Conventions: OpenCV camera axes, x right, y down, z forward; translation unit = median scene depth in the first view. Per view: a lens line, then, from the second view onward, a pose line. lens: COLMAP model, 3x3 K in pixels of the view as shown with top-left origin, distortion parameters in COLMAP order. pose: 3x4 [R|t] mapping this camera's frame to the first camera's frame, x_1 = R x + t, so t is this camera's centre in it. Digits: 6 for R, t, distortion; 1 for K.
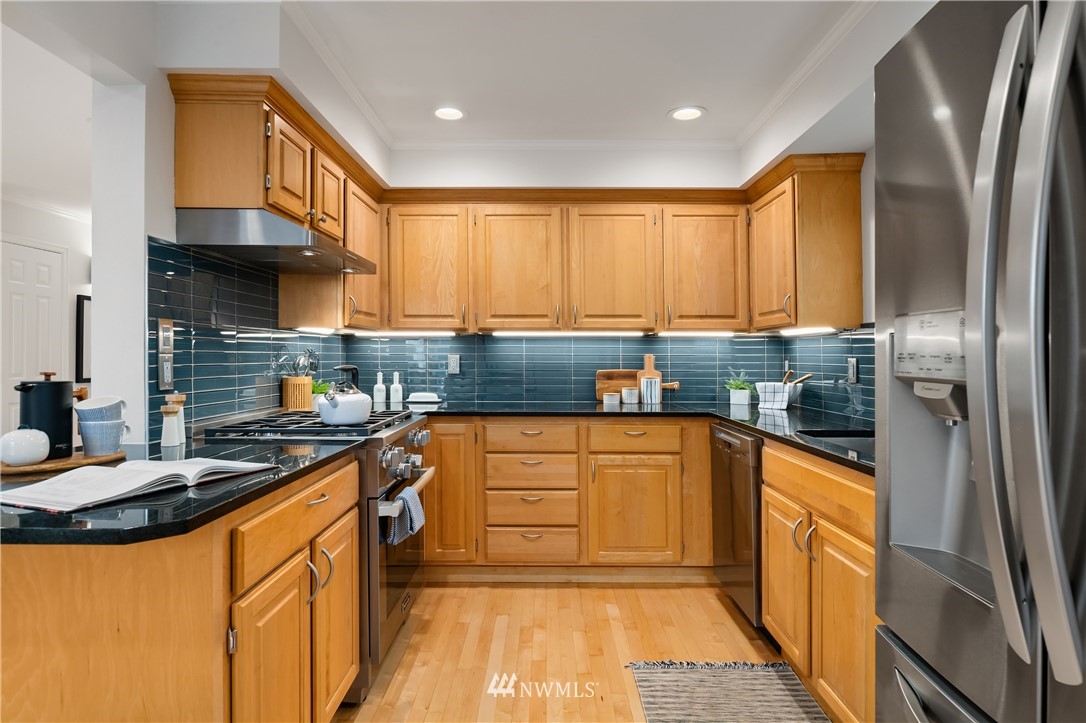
lens RADIAL K [[589.0, 0, 545.5], [0, 589.0, 348.7], [0, 0, 1]] dist [-0.002645, -0.000808]
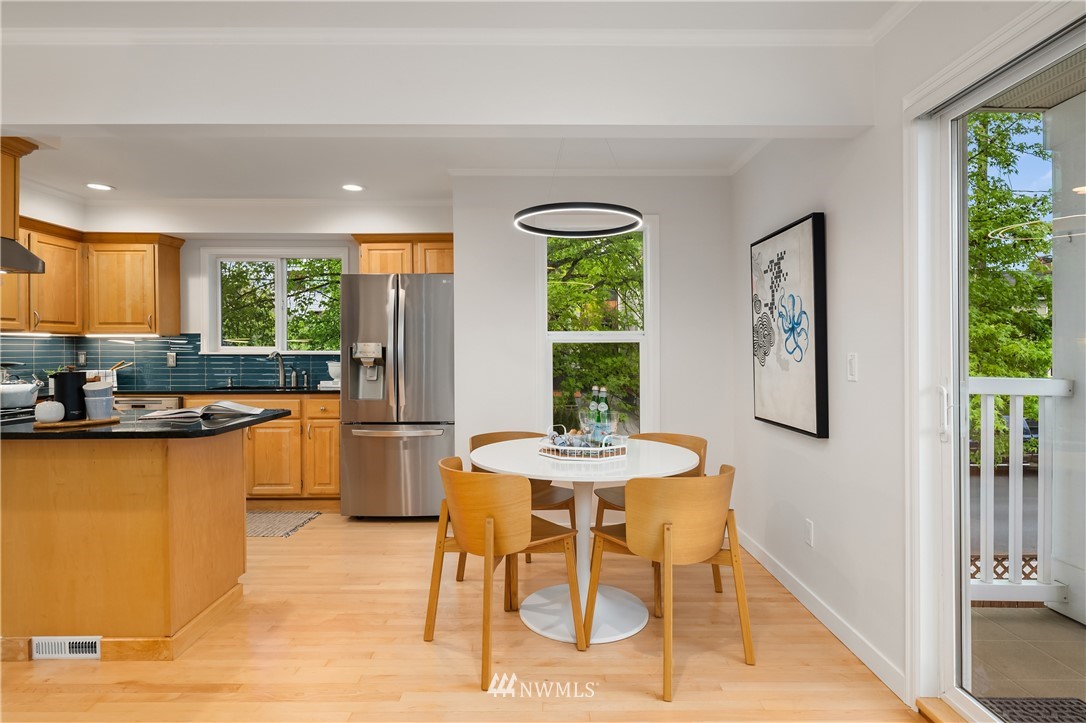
lens RADIAL K [[578.3, 0, 540.3], [0, 578.3, 358.7], [0, 0, 1]] dist [-0.029199, 0.000000]
pose [[-0.011679, -0.018370, 0.999763, -1.016044], [-0.010267, 0.999781, 0.018250, -0.007043], [-0.999879, -0.010051, -0.011865, -0.070176]]
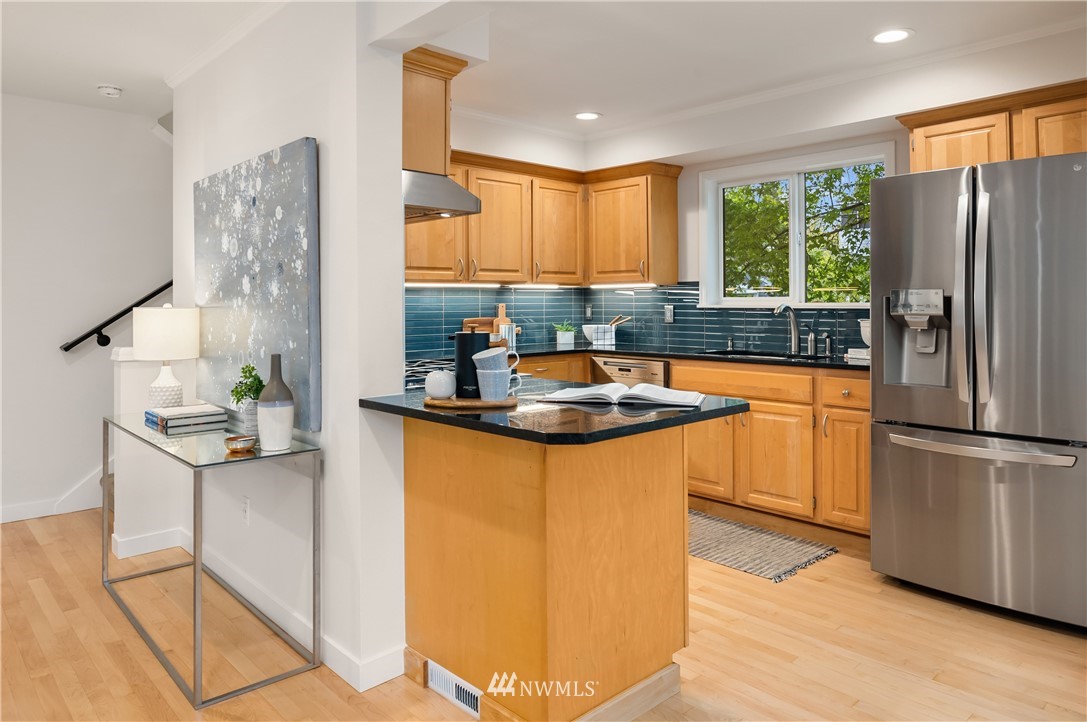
lens RADIAL K [[692.8, 0, 549.0], [0, 692.8, 300.9], [0, 0, 1]] dist [0.002020, 0.000210]
pose [[0.734488, -0.004998, 0.678603, -0.721952], [-0.000536, 0.999968, 0.007945, -0.007177], [-0.678621, -0.006200, 0.734462, -0.043912]]
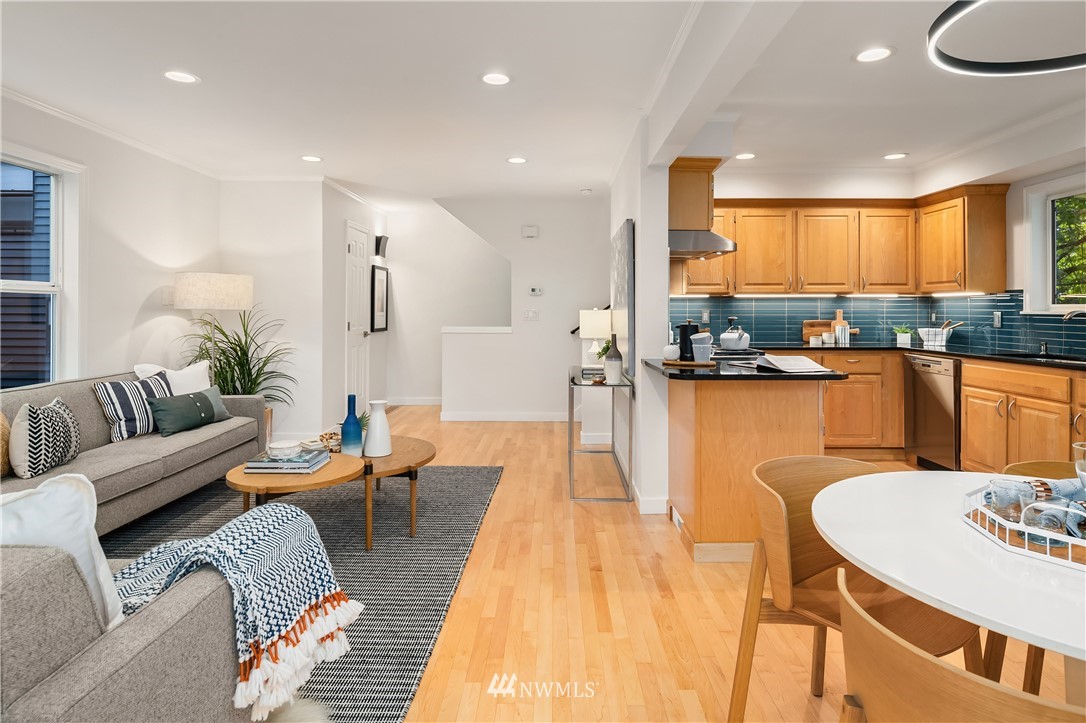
lens RADIAL K [[586.1, 0, 565.2], [0, 586.1, 314.4], [0, 0, 1]] dist [-0.020235, -0.000503]
pose [[0.999969, -0.002288, 0.007513, -0.555118], [0.002149, 0.999827, 0.018462, -0.007035], [-0.007554, -0.018445, 0.999801, -0.467710]]
